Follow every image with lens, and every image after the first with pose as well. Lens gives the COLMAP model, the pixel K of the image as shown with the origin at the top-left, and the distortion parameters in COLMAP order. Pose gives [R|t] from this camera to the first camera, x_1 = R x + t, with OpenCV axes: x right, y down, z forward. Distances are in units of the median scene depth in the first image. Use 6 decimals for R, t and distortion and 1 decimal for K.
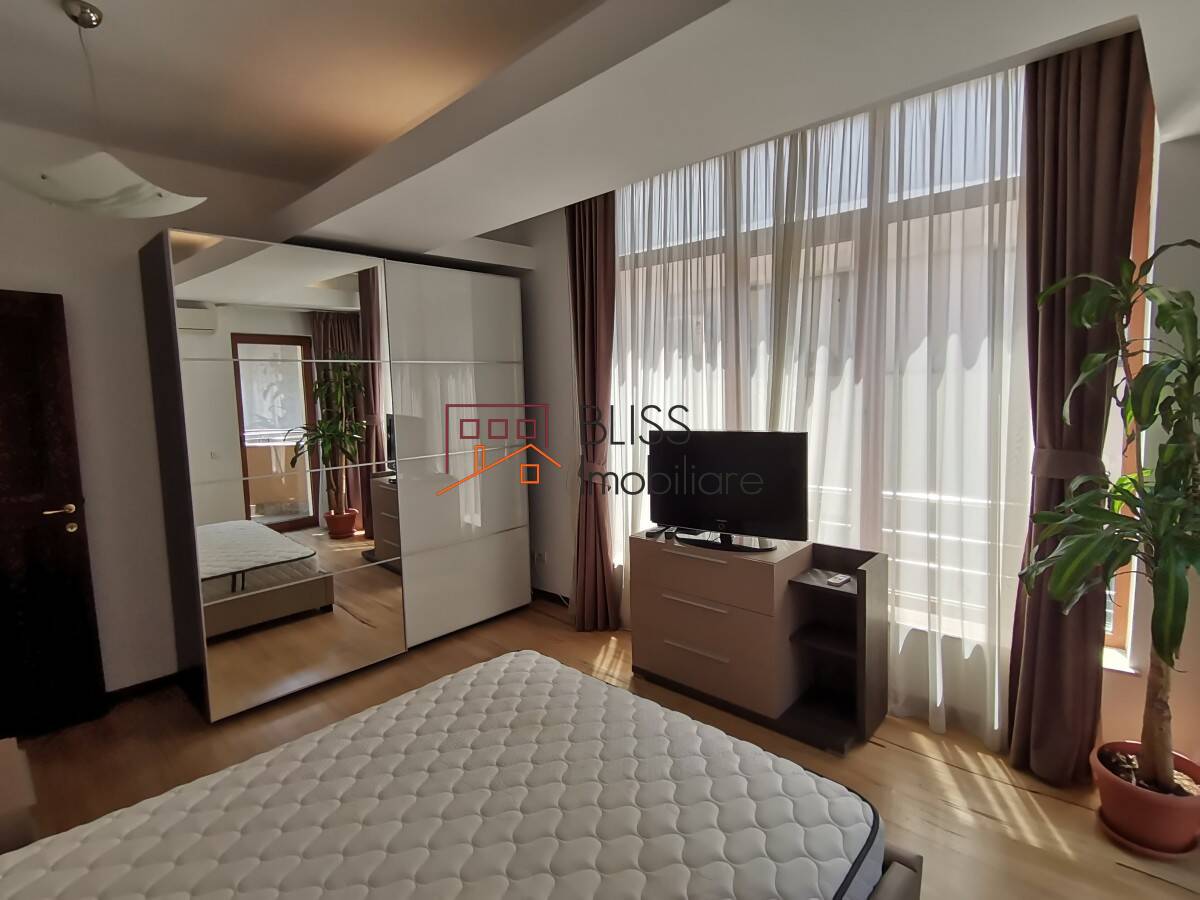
lens RADIAL K [[603.5, 0, 603.8], [0, 603.5, 439.4], [0, 0, 1]] dist [0.011446, -0.001887]
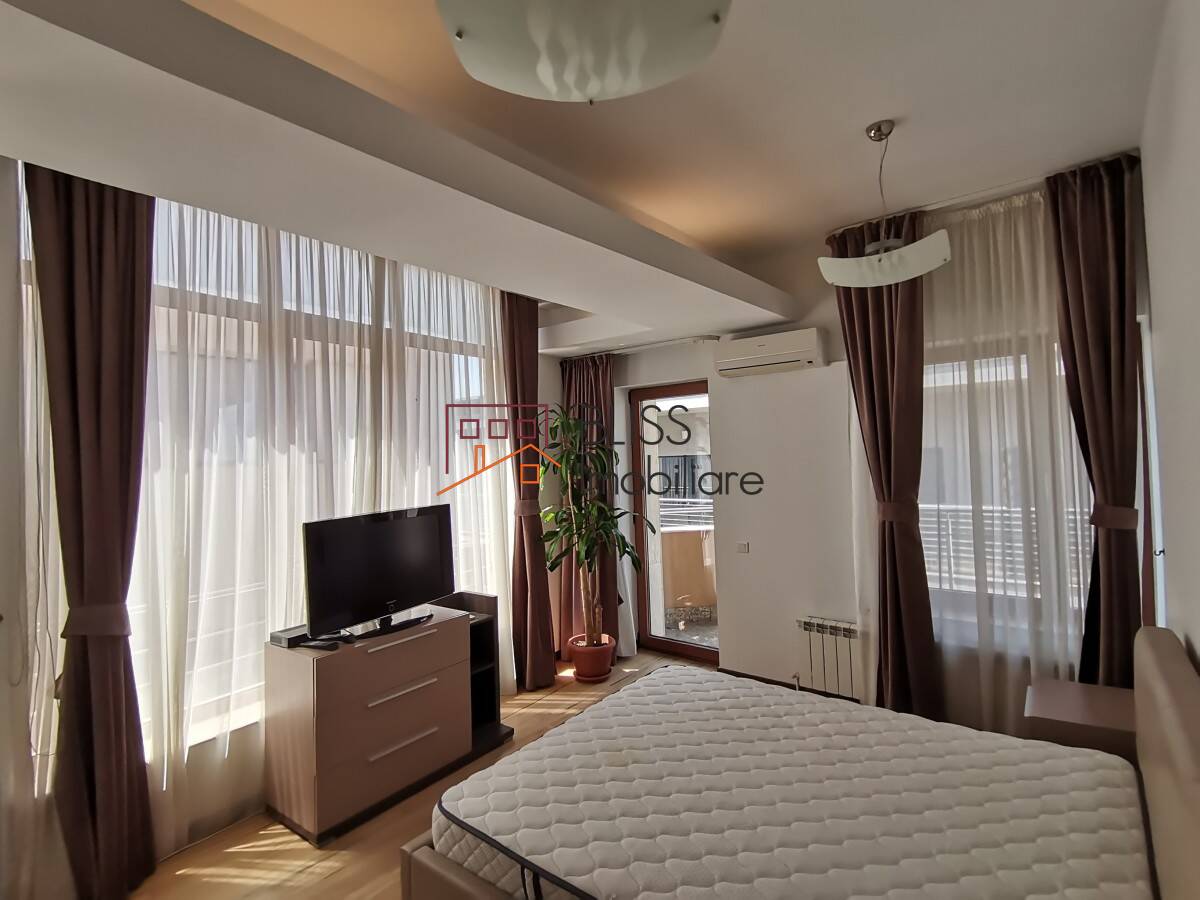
lens RADIAL K [[603.5, 0, 603.8], [0, 603.5, 439.4], [0, 0, 1]] dist [0.011446, -0.001887]
pose [[-0.072026, 0.041435, 0.996542, -0.818347], [0.132511, 0.990677, -0.031613, -0.052886], [-0.988561, 0.129776, -0.076845, 0.678076]]
